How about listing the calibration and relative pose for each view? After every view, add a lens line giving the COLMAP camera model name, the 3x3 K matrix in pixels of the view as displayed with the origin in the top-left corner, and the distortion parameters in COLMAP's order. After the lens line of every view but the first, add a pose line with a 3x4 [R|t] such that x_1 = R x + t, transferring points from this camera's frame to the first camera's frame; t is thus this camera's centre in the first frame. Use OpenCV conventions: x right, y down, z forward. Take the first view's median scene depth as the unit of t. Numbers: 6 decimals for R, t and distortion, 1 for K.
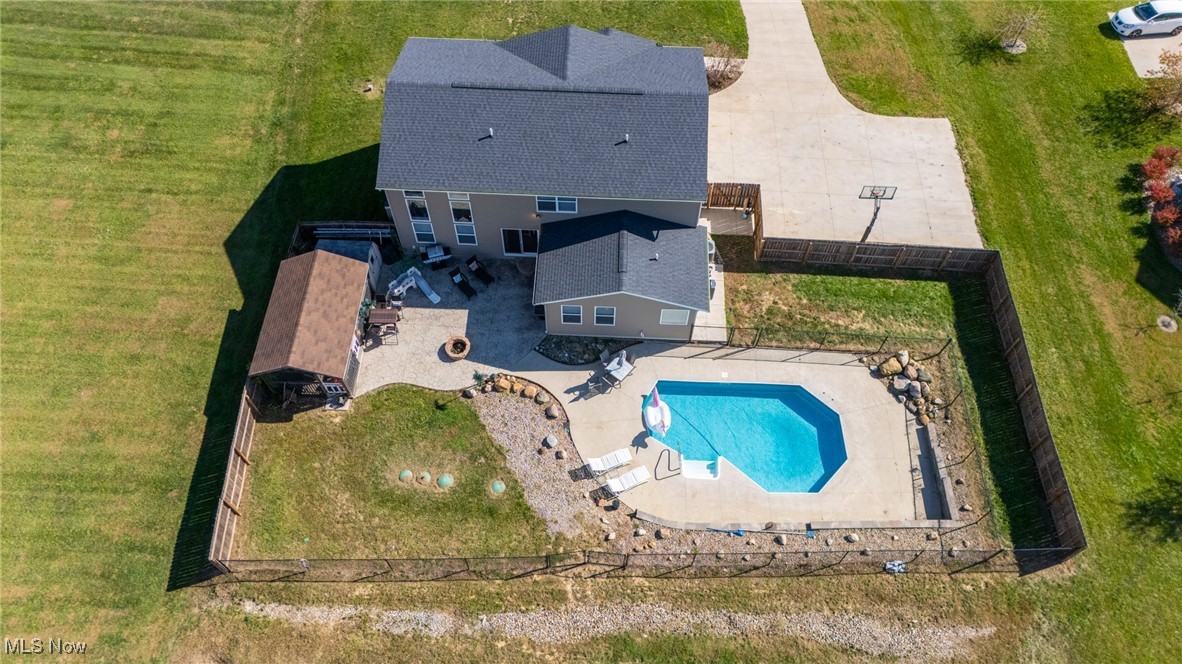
lens RADIAL K [[861.8, 0, 591.0], [0, 861.8, 332.0], [0, 0, 1]] dist [0.065779, -0.071588]
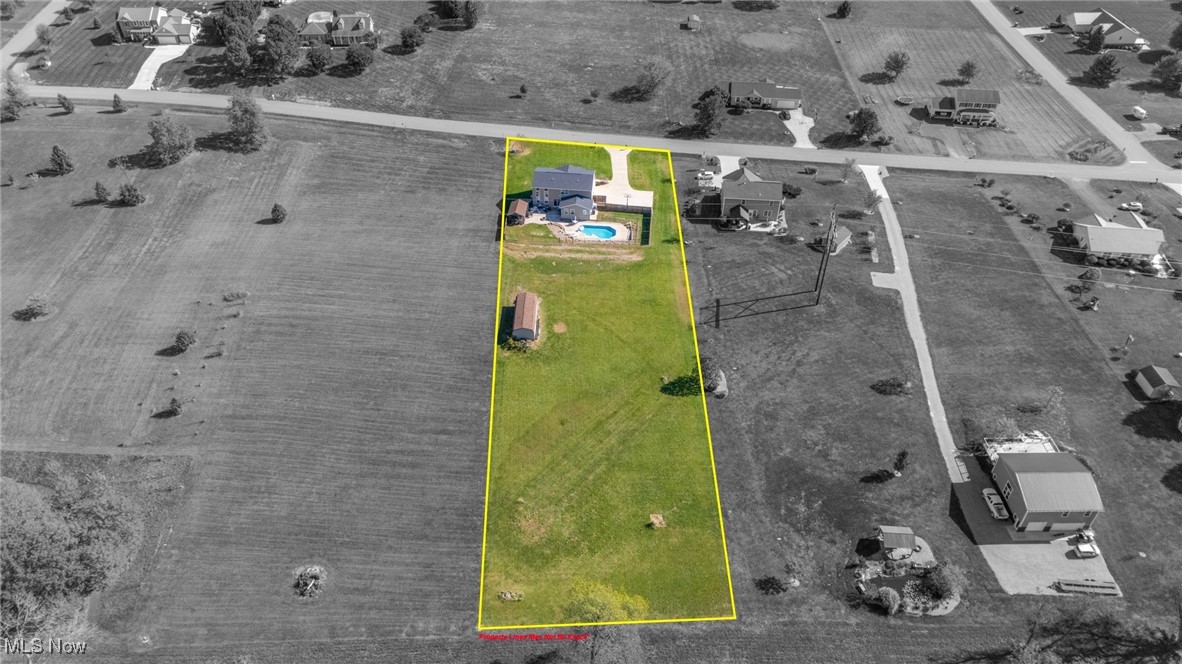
lens RADIAL K [[861.8, 0, 591.0], [0, 861.8, 332.0], [0, 0, 1]] dist [0.065779, -0.071588]
pose [[0.998906, 0.034594, -0.031473, 0.321692], [-0.042837, 0.946842, -0.318835, 2.358091], [0.018770, 0.319834, 0.947288, -3.768262]]
